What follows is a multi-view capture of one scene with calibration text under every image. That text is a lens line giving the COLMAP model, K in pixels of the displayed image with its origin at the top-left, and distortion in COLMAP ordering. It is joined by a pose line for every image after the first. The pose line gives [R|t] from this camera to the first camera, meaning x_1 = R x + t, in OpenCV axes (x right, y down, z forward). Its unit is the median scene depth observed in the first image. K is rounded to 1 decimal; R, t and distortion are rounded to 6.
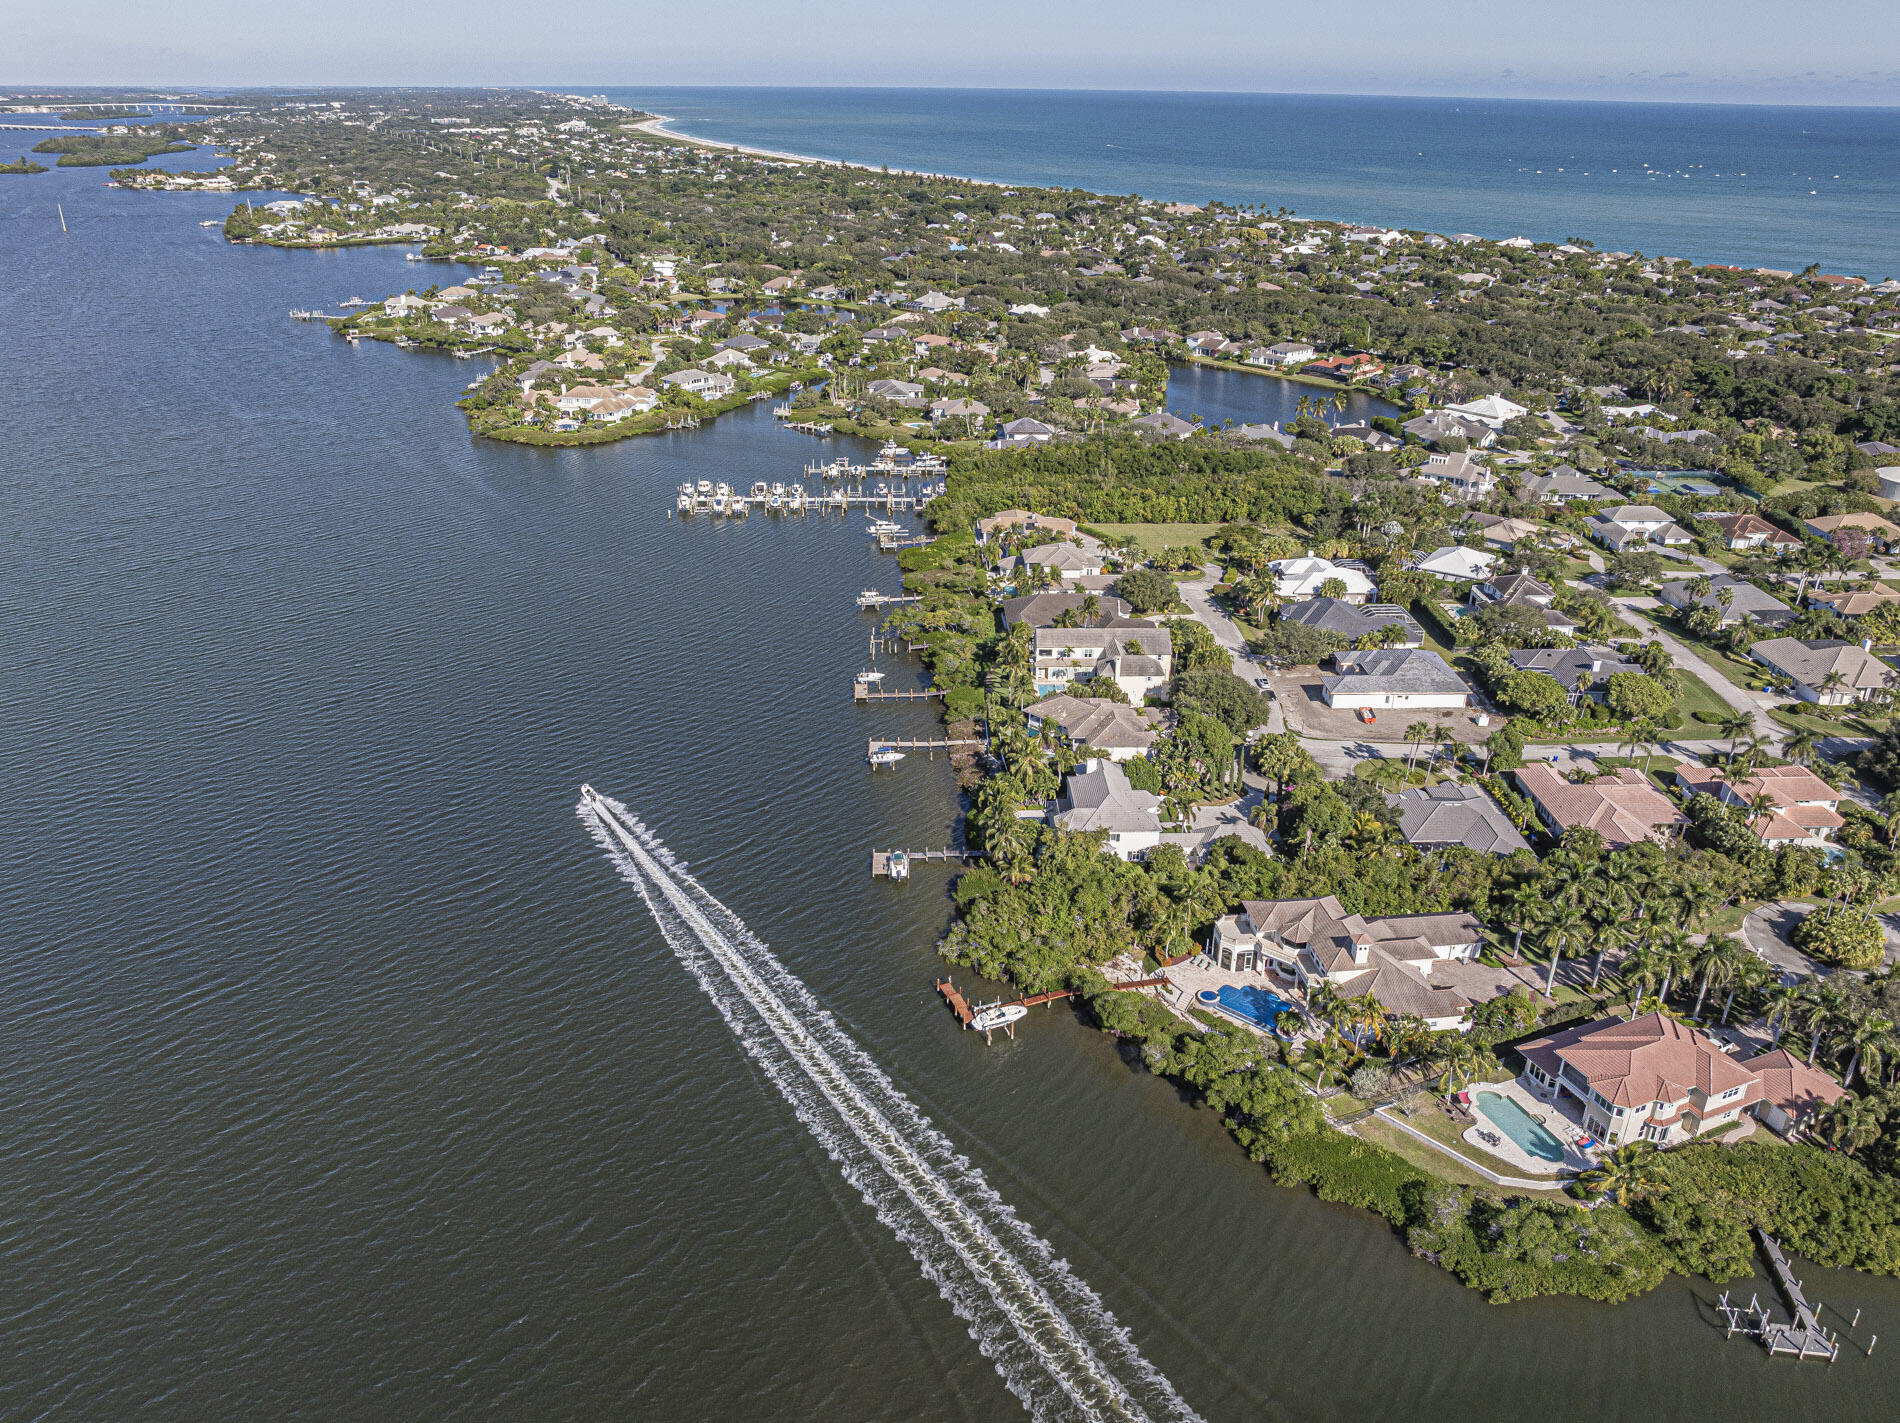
lens RADIAL K [[1323.2, 0, 947.1], [0, 1323.2, 714.6], [0, 0, 1]] dist [-0.024856, 0.005635]
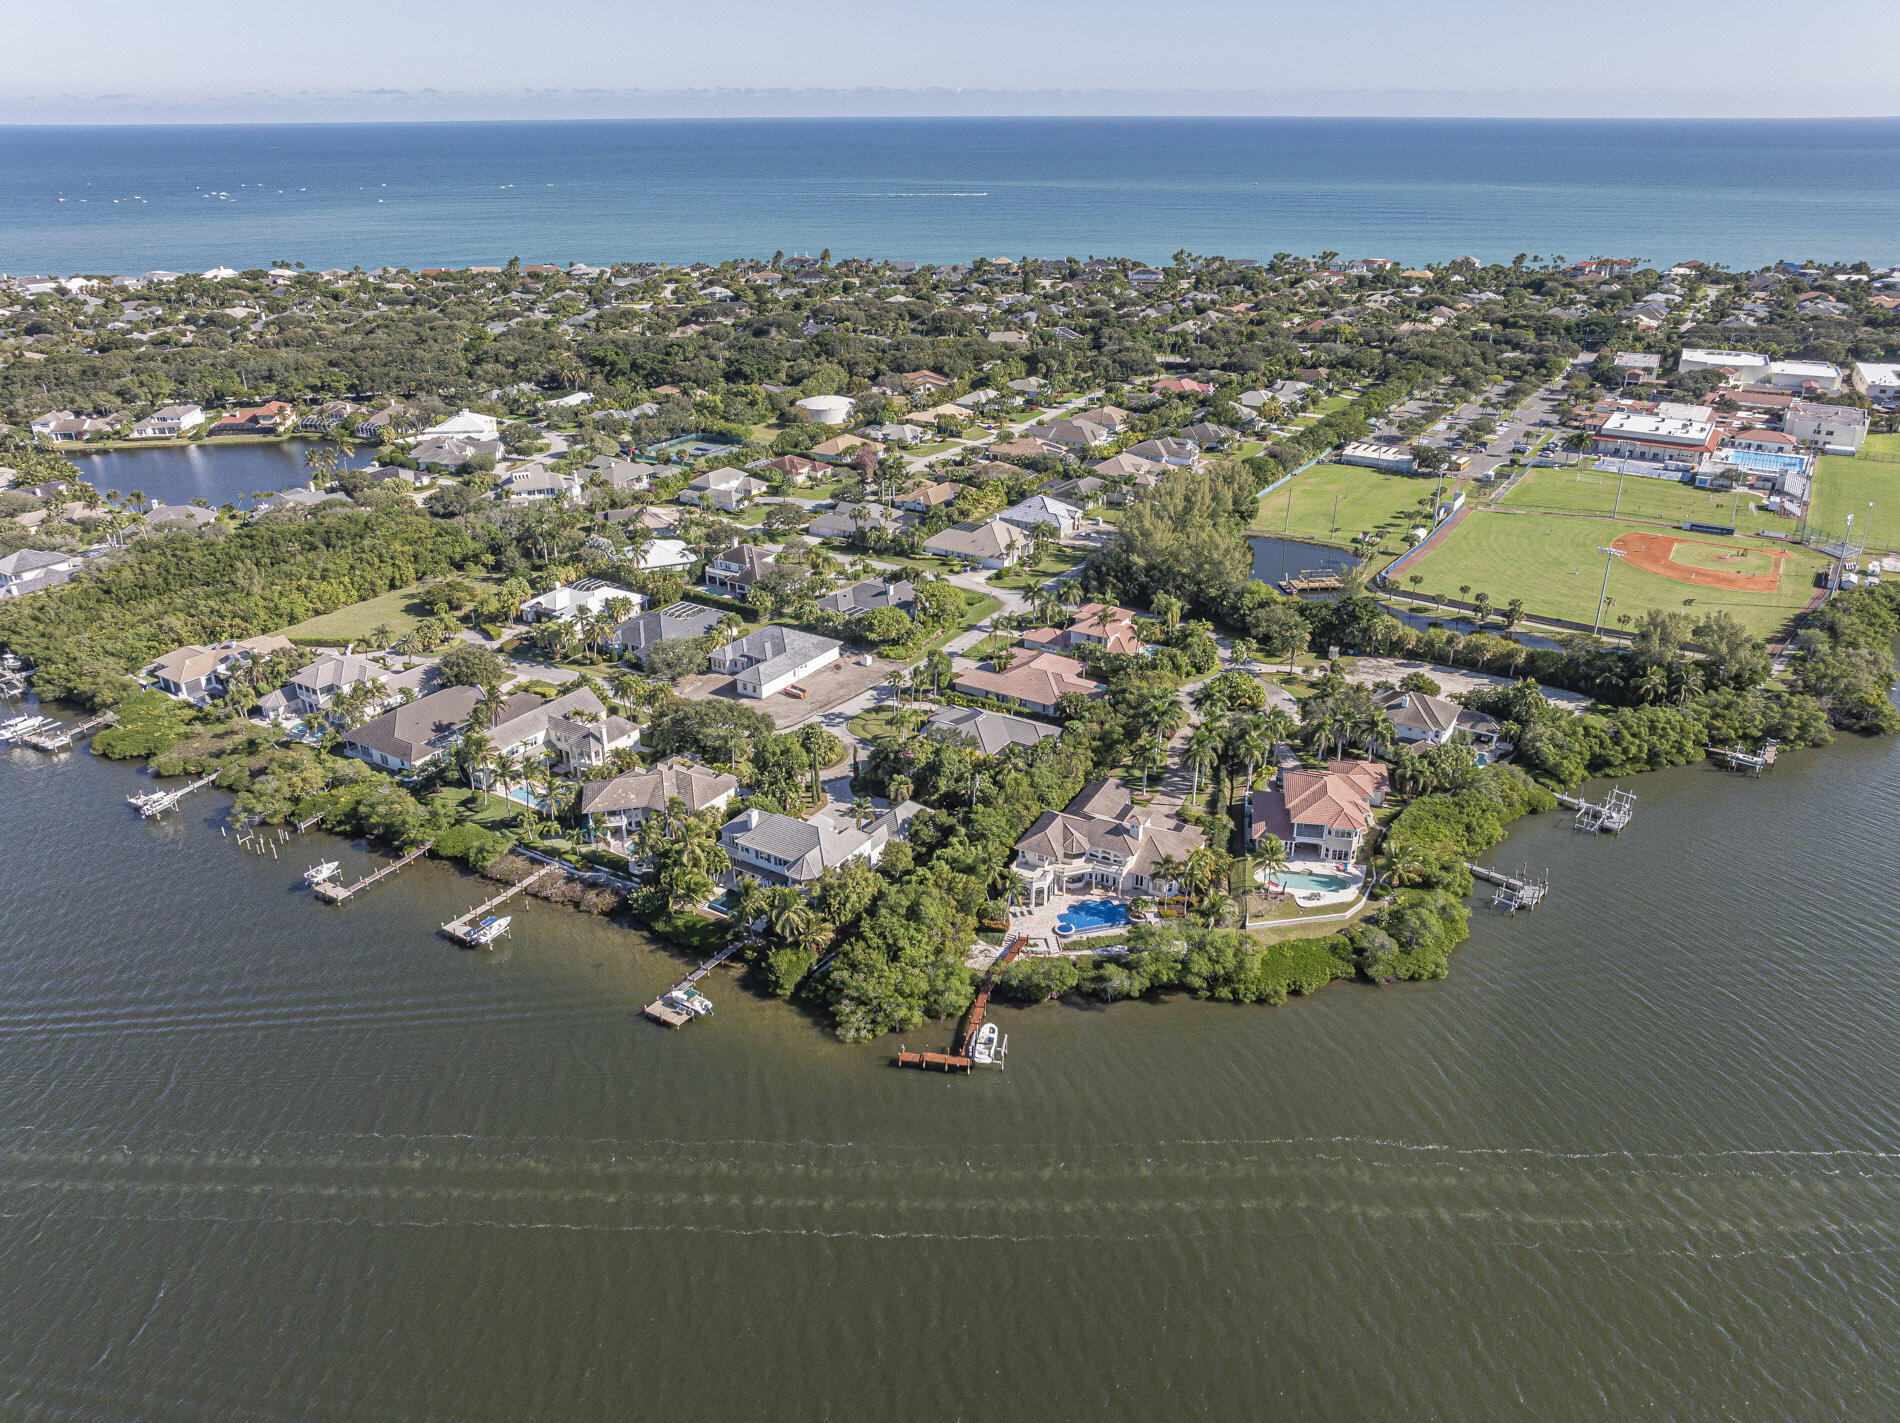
lens RADIAL K [[1323.2, 0, 947.7], [0, 1323.2, 708.6], [0, 0, 1]] dist [-0.024856, 0.005635]
pose [[0.577103, -0.352780, 0.736545, -0.469490], [0.365465, 0.918100, 0.153387, -0.124324], [-0.730334, 0.180661, 0.658767, 0.243686]]
